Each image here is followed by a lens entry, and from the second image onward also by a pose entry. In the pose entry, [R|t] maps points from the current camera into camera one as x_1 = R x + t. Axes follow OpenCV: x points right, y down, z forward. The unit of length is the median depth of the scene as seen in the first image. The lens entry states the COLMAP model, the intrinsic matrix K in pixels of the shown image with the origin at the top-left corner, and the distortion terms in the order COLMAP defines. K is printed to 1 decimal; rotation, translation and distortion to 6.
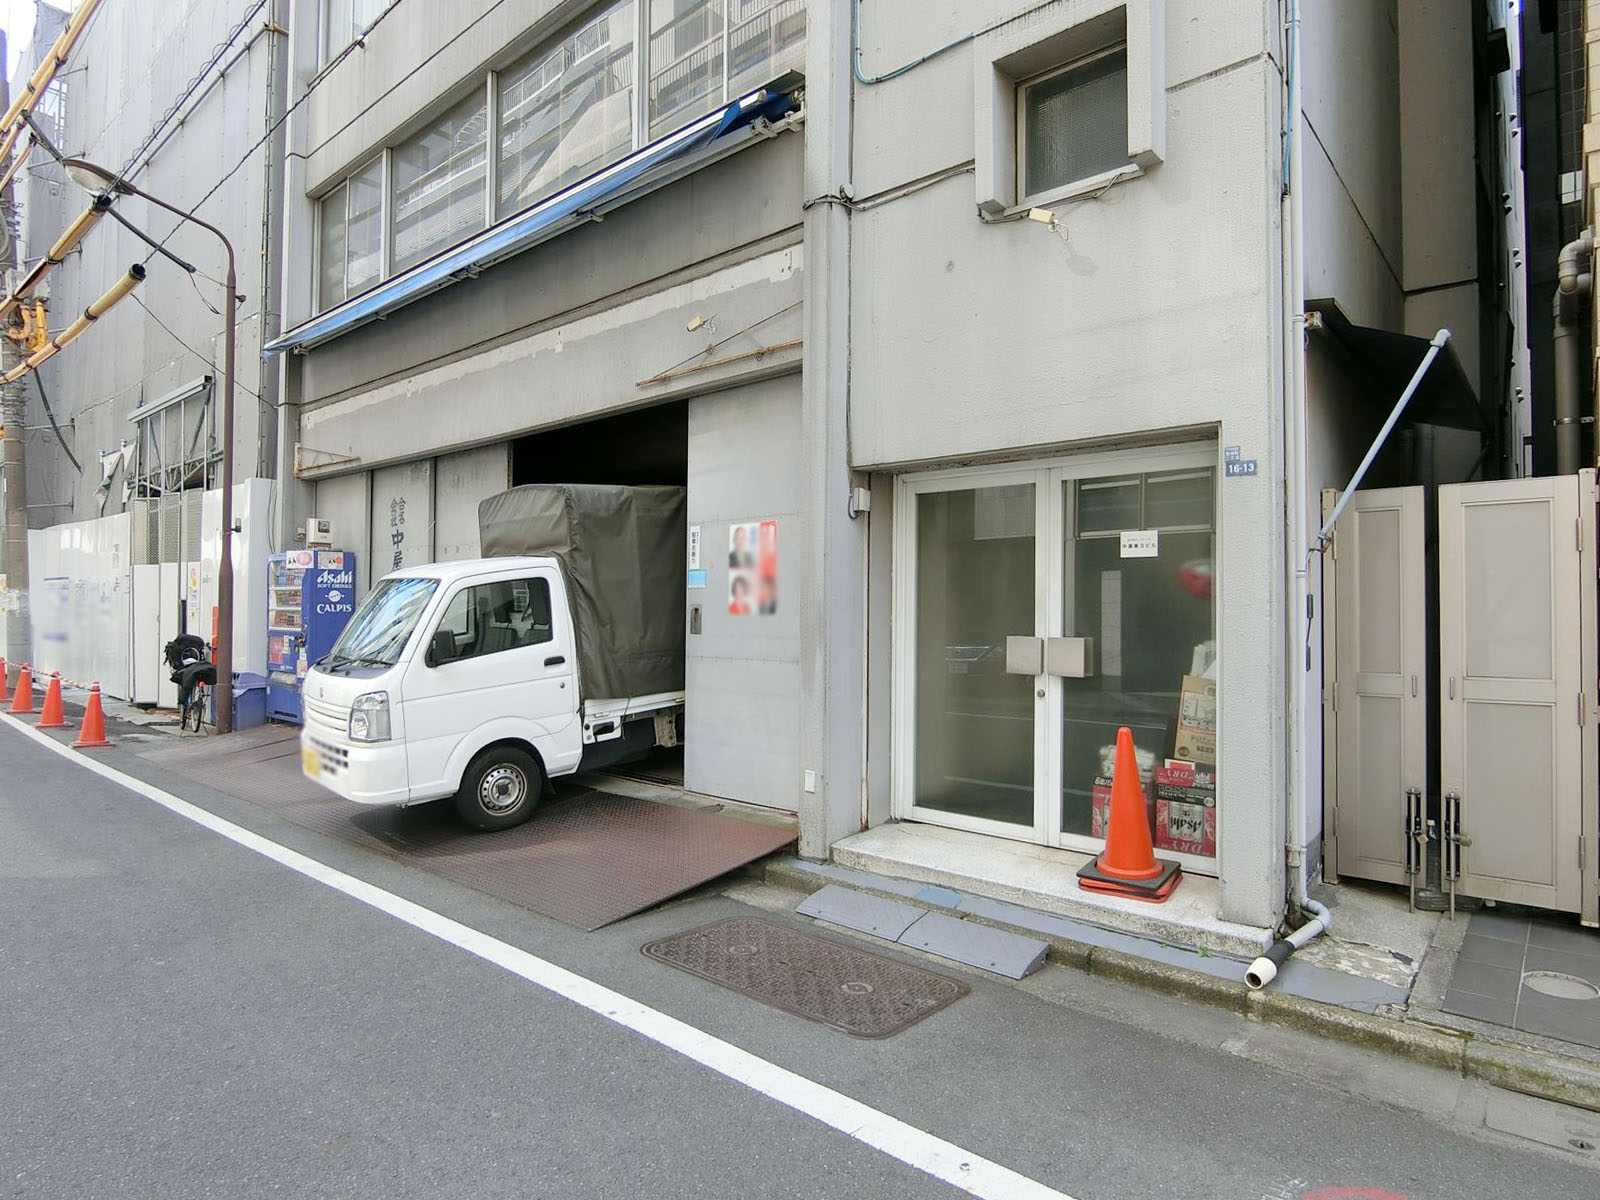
lens RADIAL K [[886.3, 0, 800.0], [0, 886.3, 600.0], [0, 0, 1]] dist [-0.001211, -0.011975]
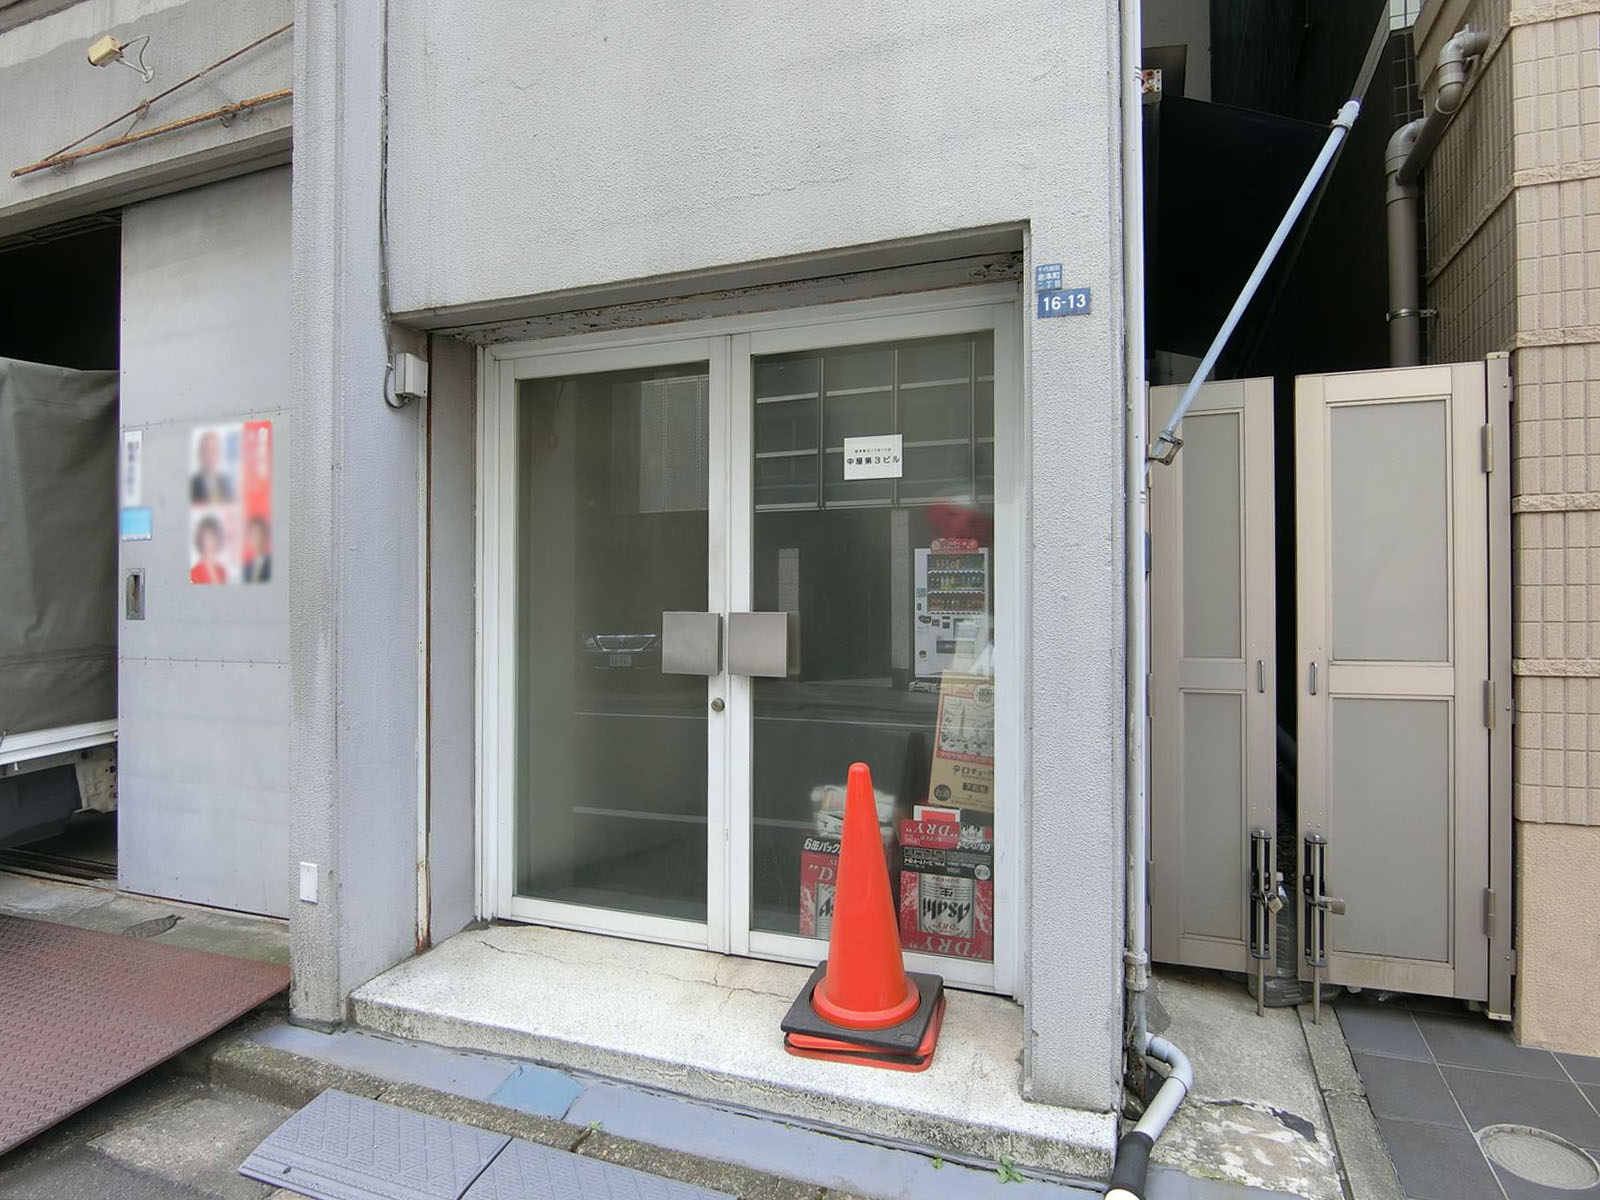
lens RADIAL K [[879.8, 0, 800.0], [0, 879.8, 600.0], [0, 0, 1]] dist [-0.001523, -0.000854]
pose [[0.933933, -0.004677, 0.357417, 0.113115], [0.000948, 0.999943, 0.010608, 0.028023], [-0.357446, -0.009568, 0.933885, 0.432894]]
